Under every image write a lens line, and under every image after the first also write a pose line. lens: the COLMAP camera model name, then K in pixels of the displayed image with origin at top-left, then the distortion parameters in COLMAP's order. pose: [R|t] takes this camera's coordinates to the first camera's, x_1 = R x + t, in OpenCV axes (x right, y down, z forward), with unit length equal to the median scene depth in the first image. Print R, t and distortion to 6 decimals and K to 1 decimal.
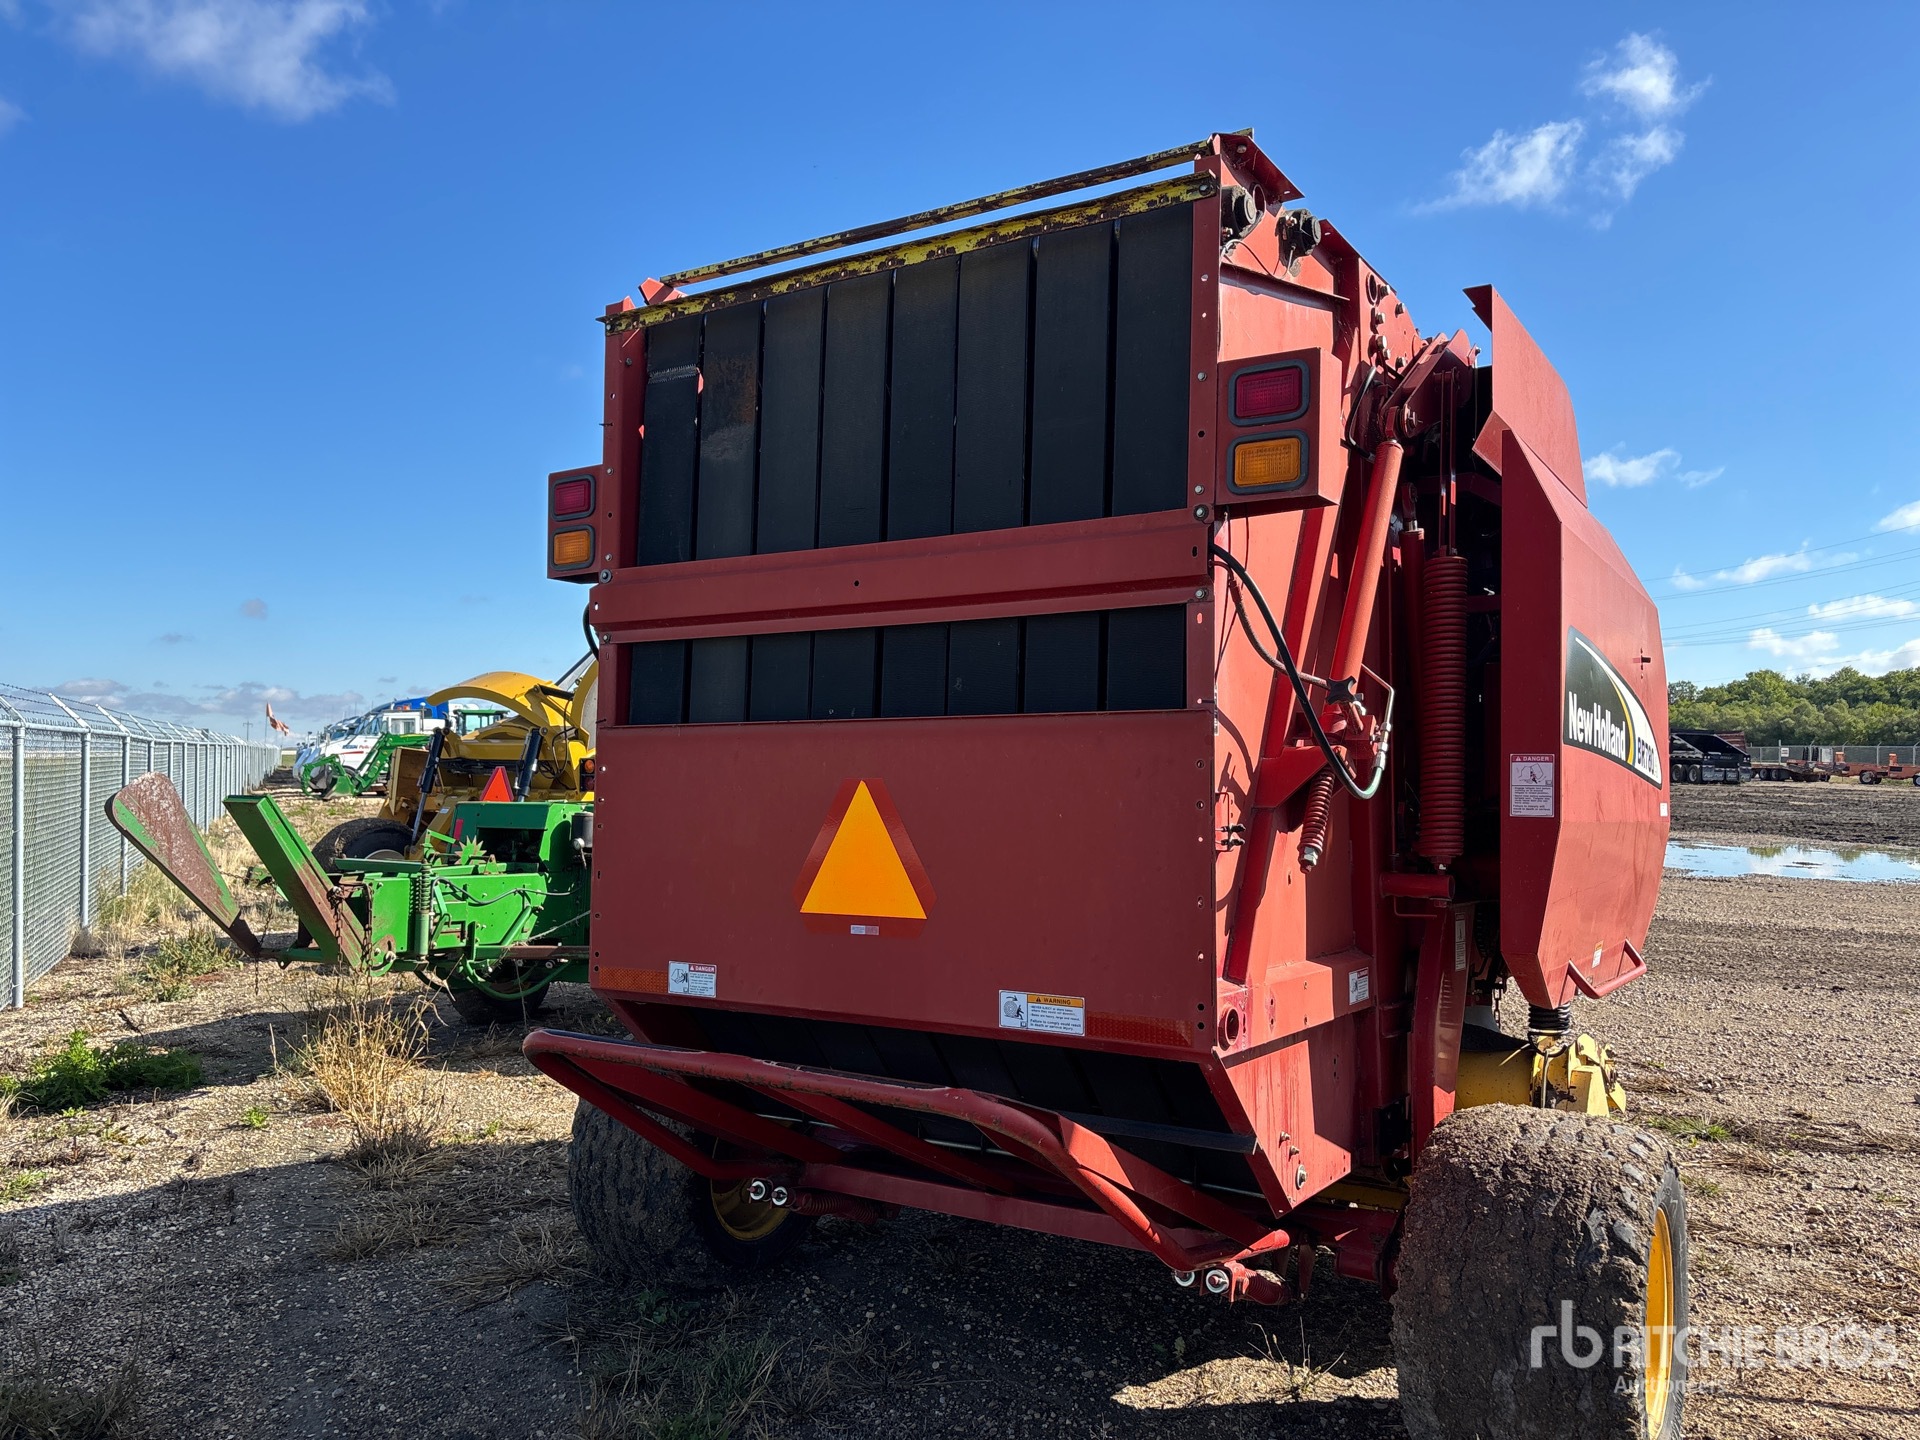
lens RADIAL K [[1550.6, 0, 960.0], [0, 1550.6, 720.0], [0, 0, 1]] dist [-0.002428, 0.078971]
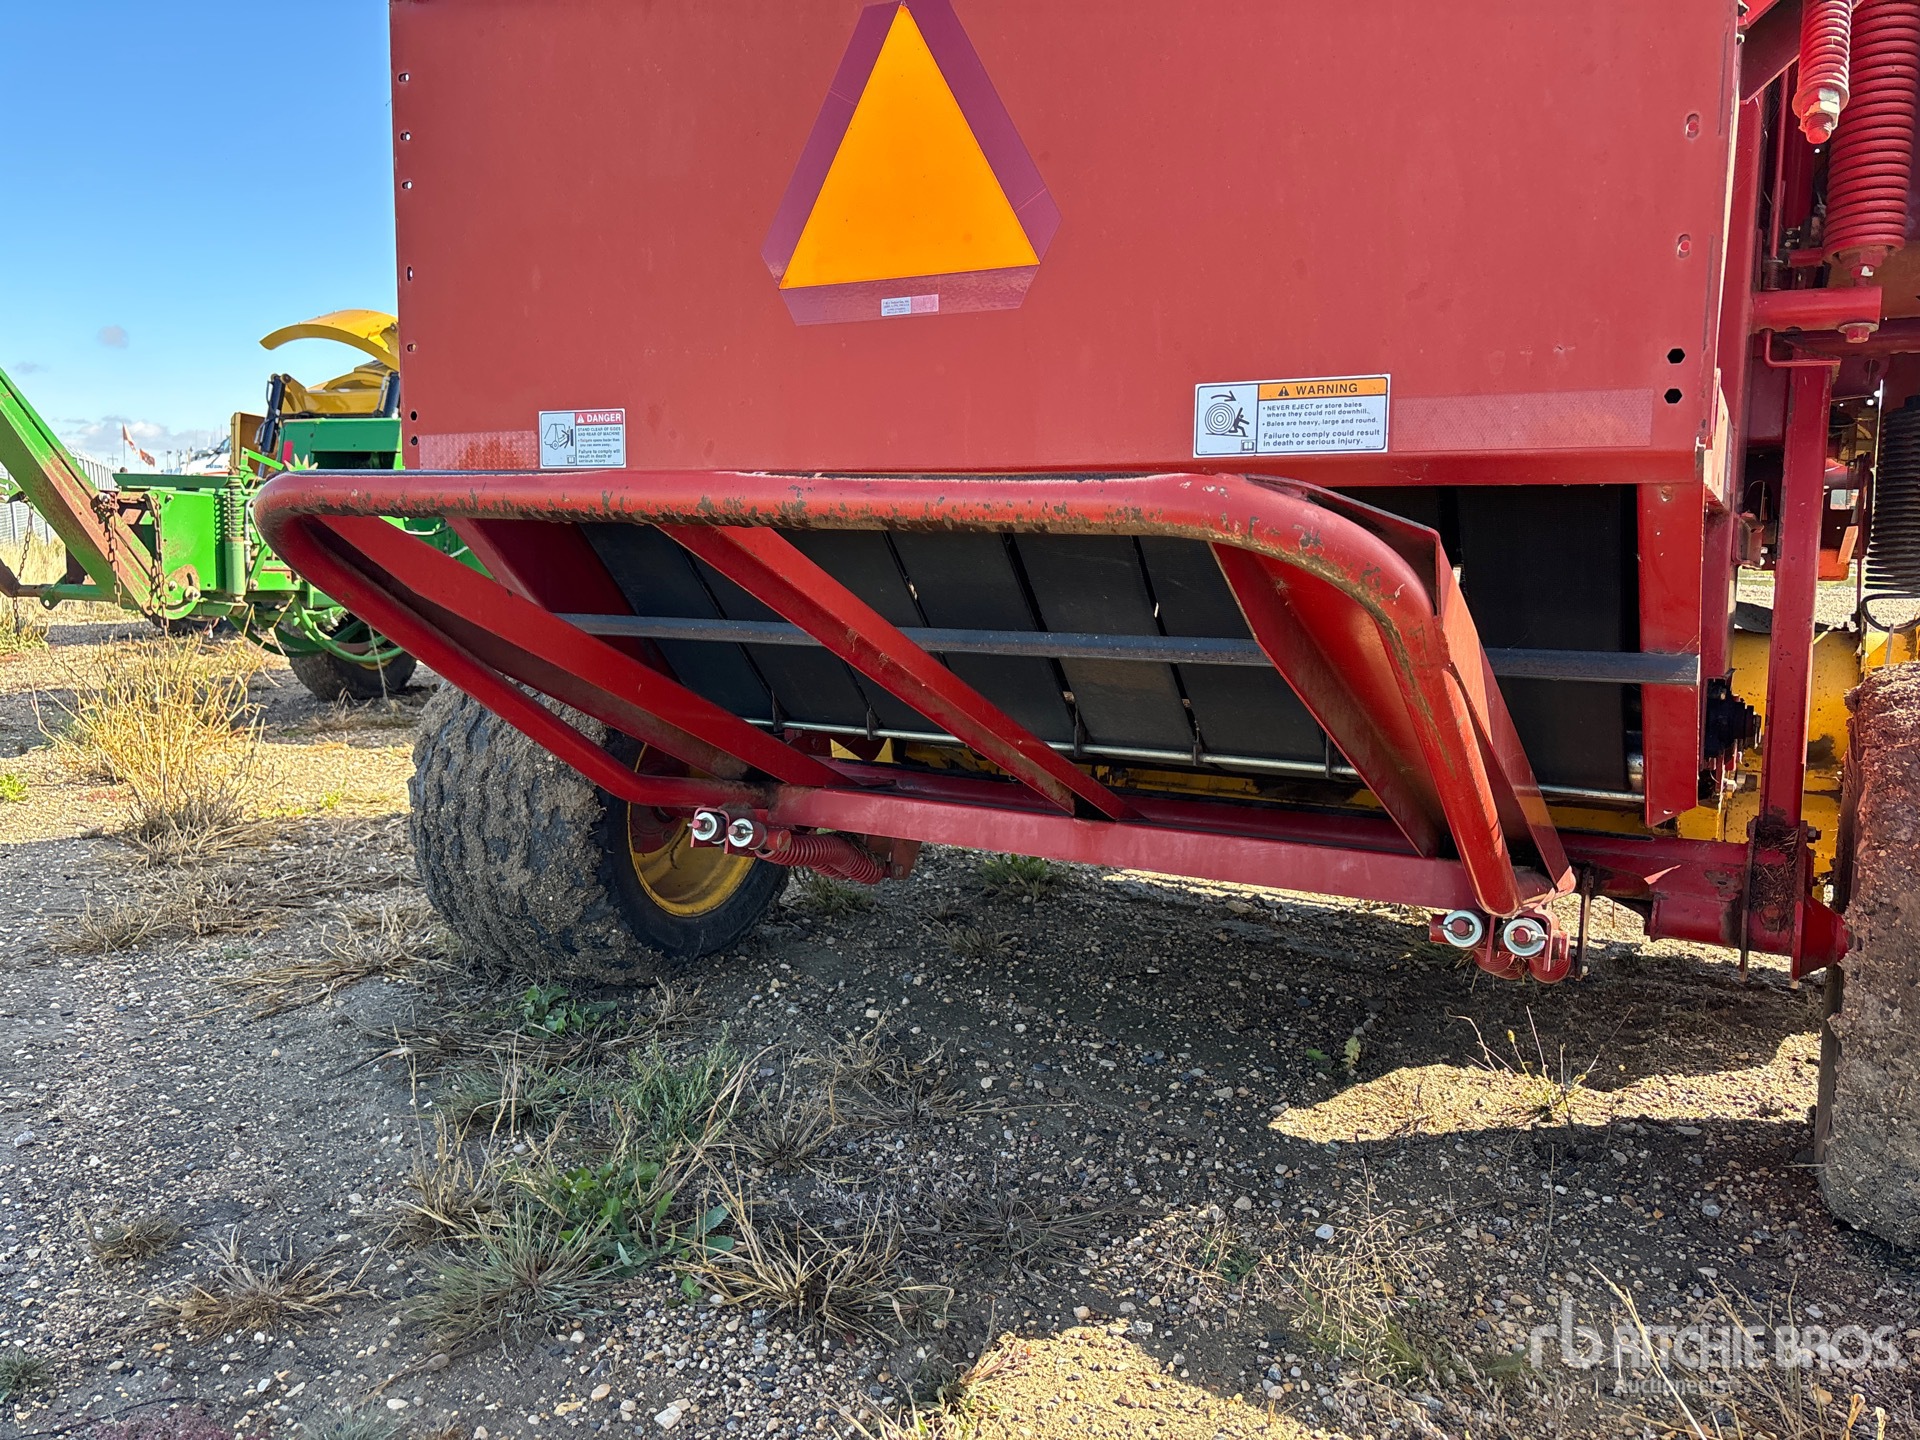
lens RADIAL K [[1473.1, 0, 958.1], [0, 1473.1, 761.4], [0, 0, 1]] dist [0.044428, -0.034585]
pose [[0.997612, -0.001633, 0.069042, -0.064508], [-0.010807, 0.983712, 0.179426, 0.158126], [-0.068210, -0.179743, 0.981346, 0.384483]]
